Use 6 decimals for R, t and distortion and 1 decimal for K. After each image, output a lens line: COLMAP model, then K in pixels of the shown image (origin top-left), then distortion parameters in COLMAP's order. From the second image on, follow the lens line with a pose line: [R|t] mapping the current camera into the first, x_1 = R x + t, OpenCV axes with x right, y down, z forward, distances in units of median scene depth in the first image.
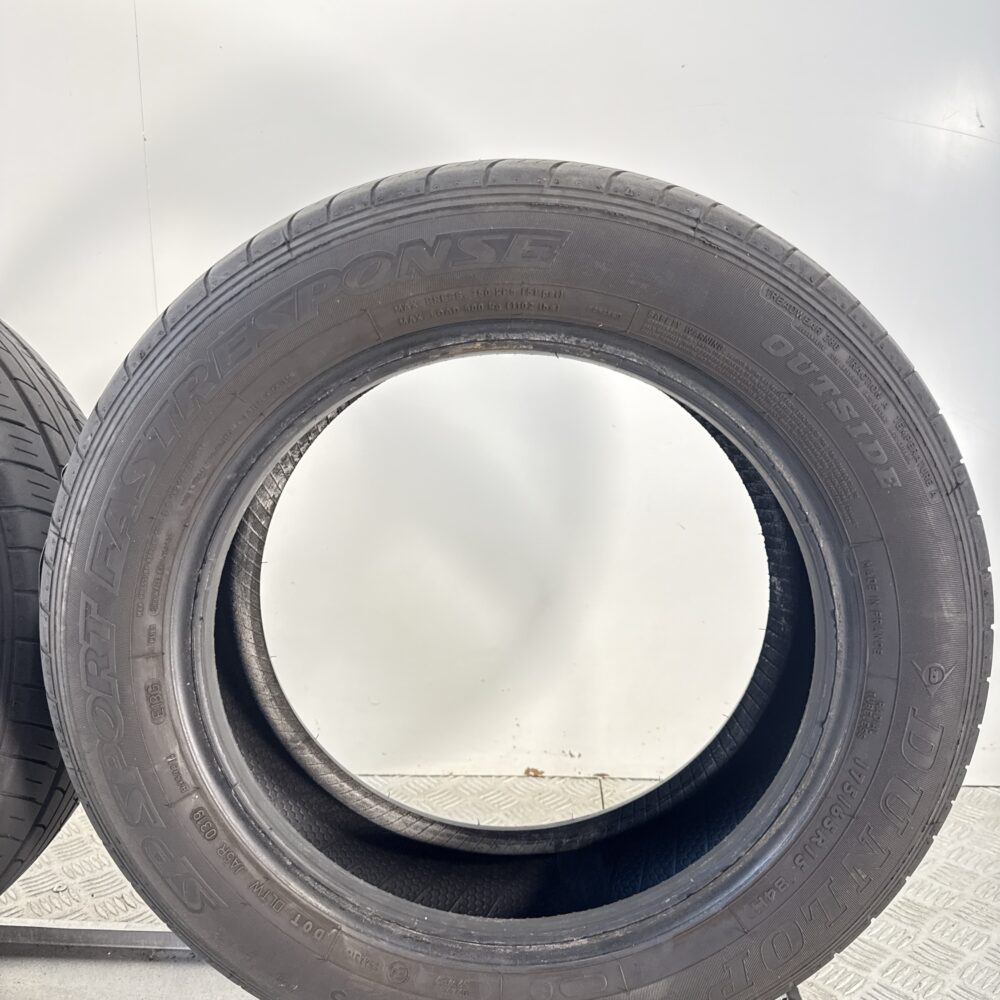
lens RADIAL K [[960.5, 0, 489.4], [0, 960.5, 499.0], [0, 0, 1]] dist [-0.010969, 0.022570]
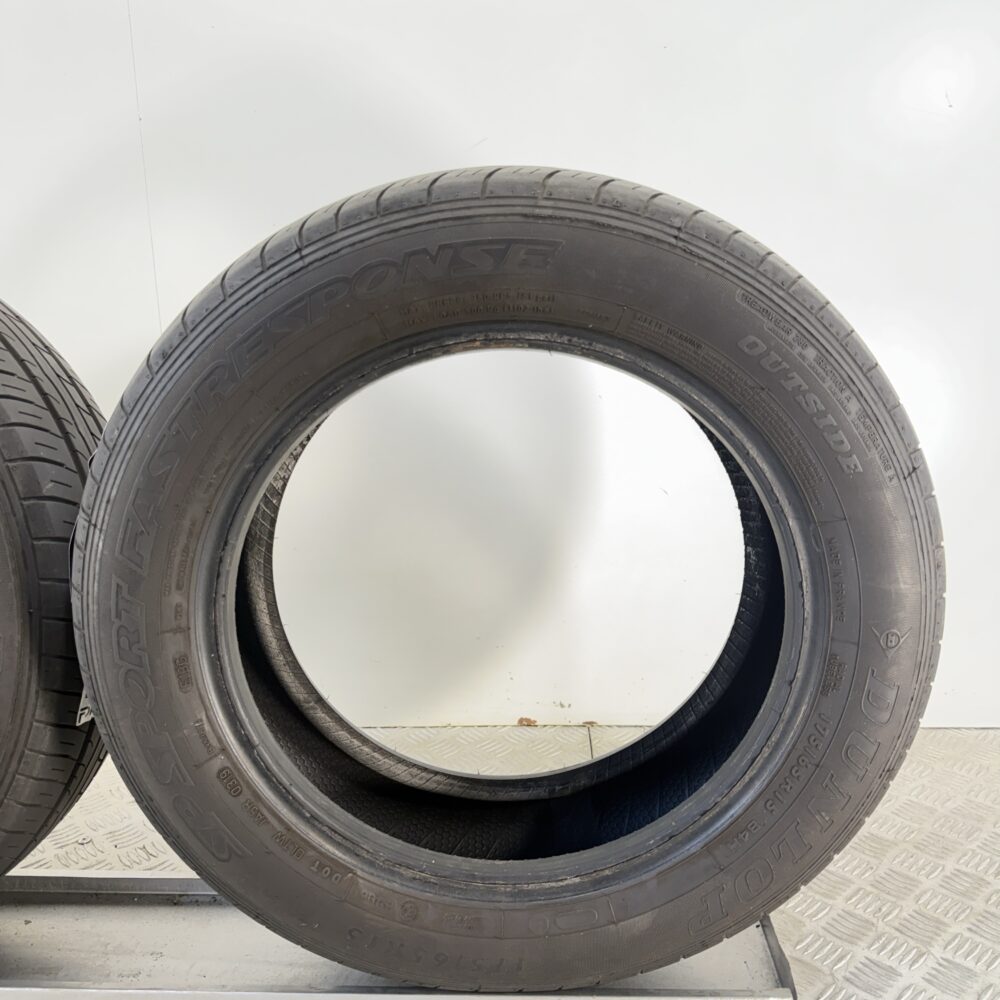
lens RADIAL K [[950.7, 0, 500.8], [0, 950.7, 495.3], [0, 0, 1]] dist [0.013337, -0.001120]
pose [[0.999596, -0.009871, 0.026643, -0.014809], [0.008411, 0.998486, 0.054361, -0.044943], [-0.027139, -0.054115, 0.998166, -0.076526]]
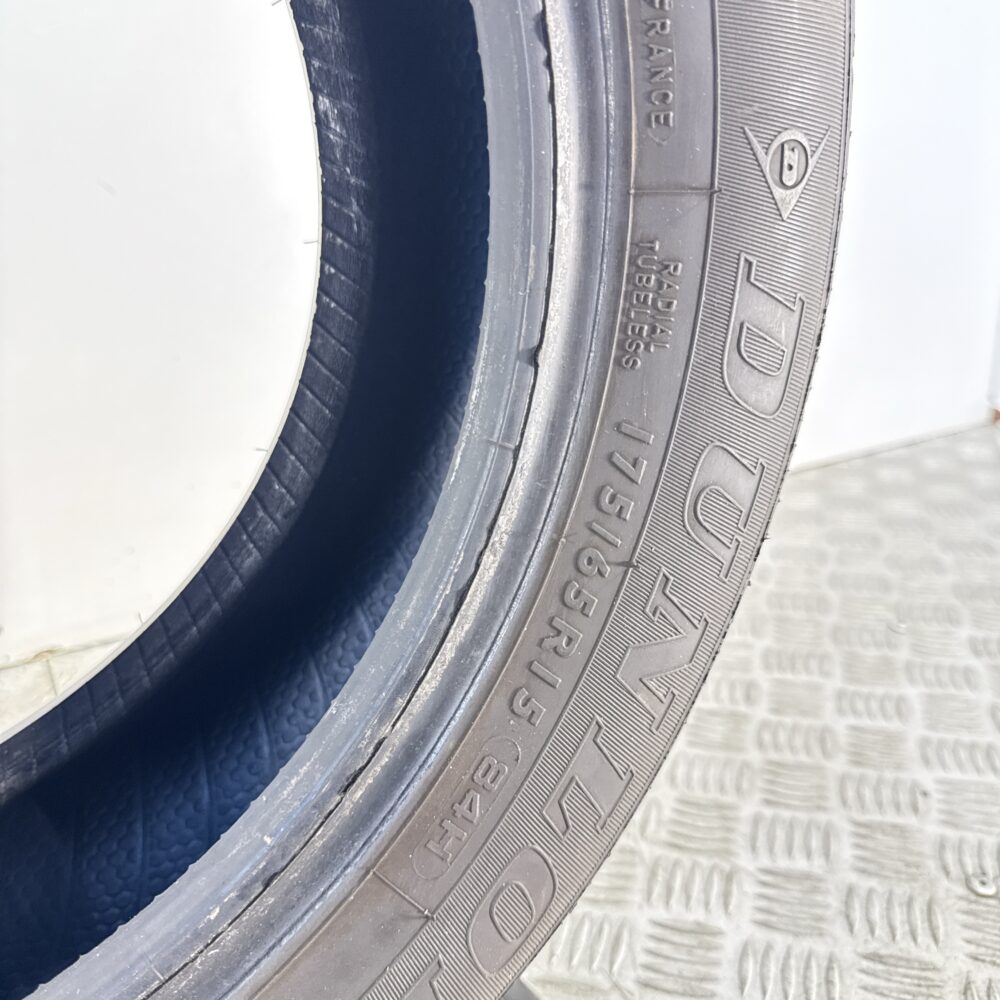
lens RADIAL K [[966.3, 0, 500.7], [0, 966.3, 489.1], [0, 0, 1]] dist [0.143190, -0.413958]
pose [[0.841250, -0.196629, 0.503623, 0.128364], [0.119093, 0.976034, 0.182140, 0.216259], [-0.527367, -0.093247, 0.844505, 0.676619]]
